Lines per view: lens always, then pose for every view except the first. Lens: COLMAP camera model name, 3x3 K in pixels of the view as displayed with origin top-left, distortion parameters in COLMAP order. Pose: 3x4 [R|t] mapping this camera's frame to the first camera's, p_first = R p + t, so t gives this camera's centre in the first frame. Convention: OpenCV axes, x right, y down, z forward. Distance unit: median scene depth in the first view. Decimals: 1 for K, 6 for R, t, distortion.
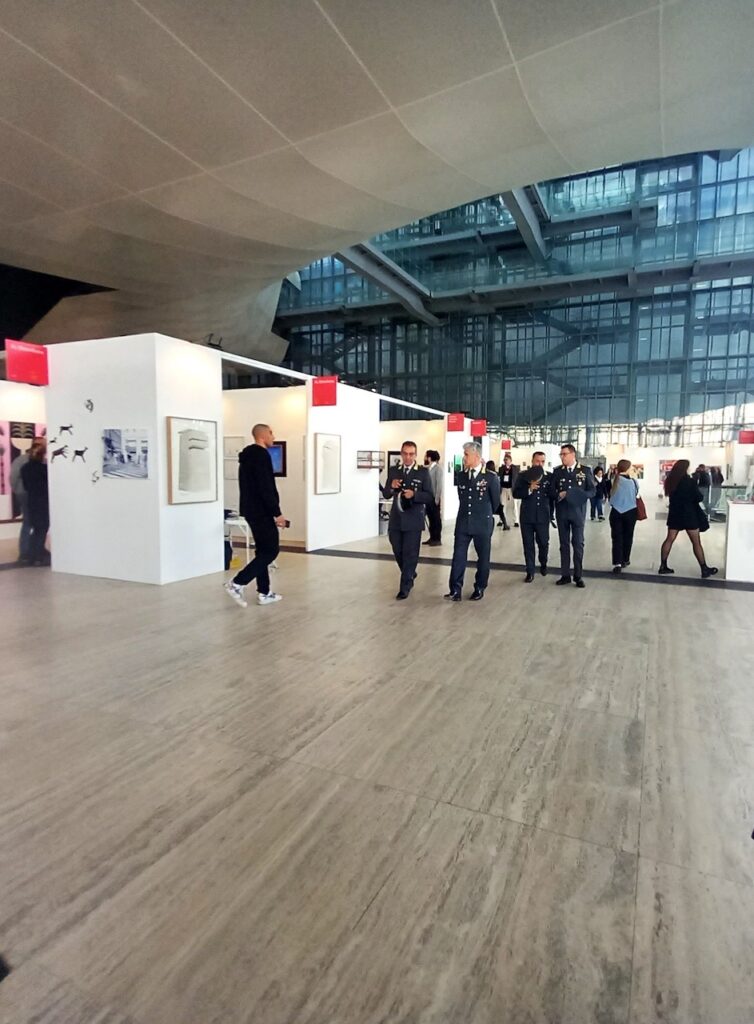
lens RADIAL K [[584.3, 0, 377.0], [0, 584.3, 512.0], [0, 0, 1]] dist [-0.000386, 0.000012]
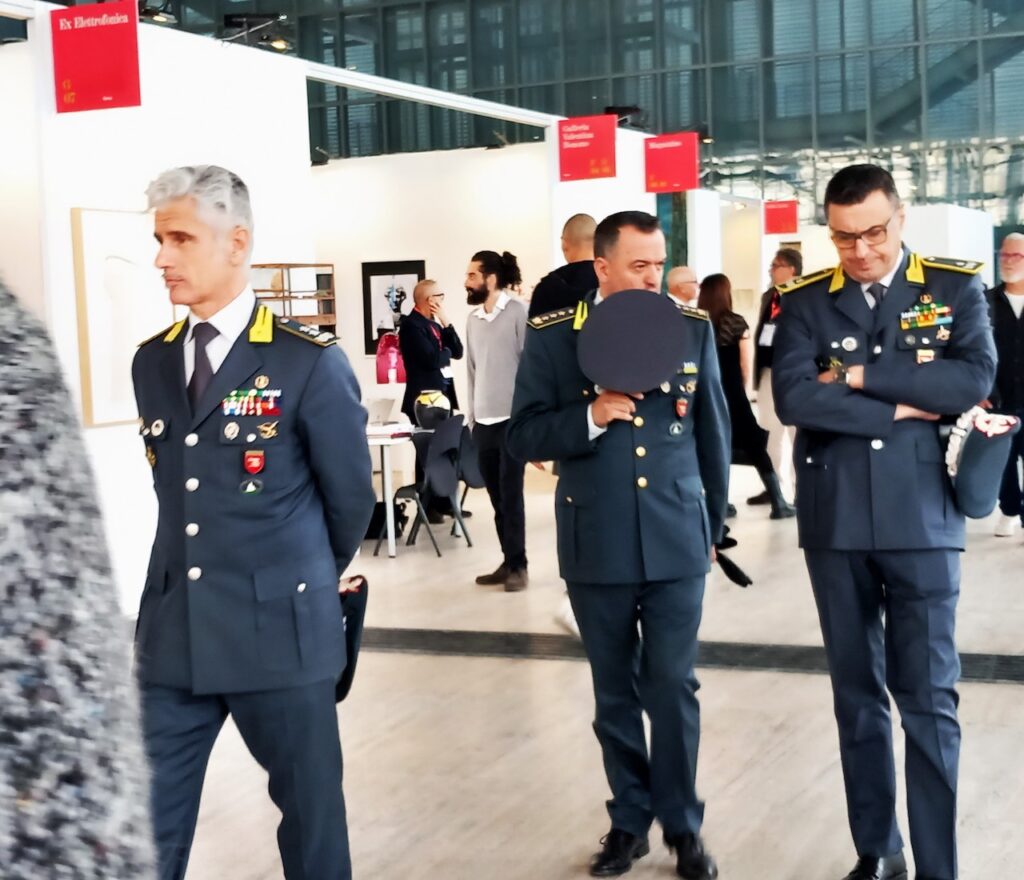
lens RADIAL K [[1548.8, 0, 512.0], [0, 1548.8, 440.0], [0, 0, 1]] dist [0.137267, -0.004211]
pose [[0.997793, -0.050070, -0.043613, 0.121558], [0.050272, 0.998729, 0.003536, -0.015383], [0.043380, -0.005721, 0.999042, 0.236956]]
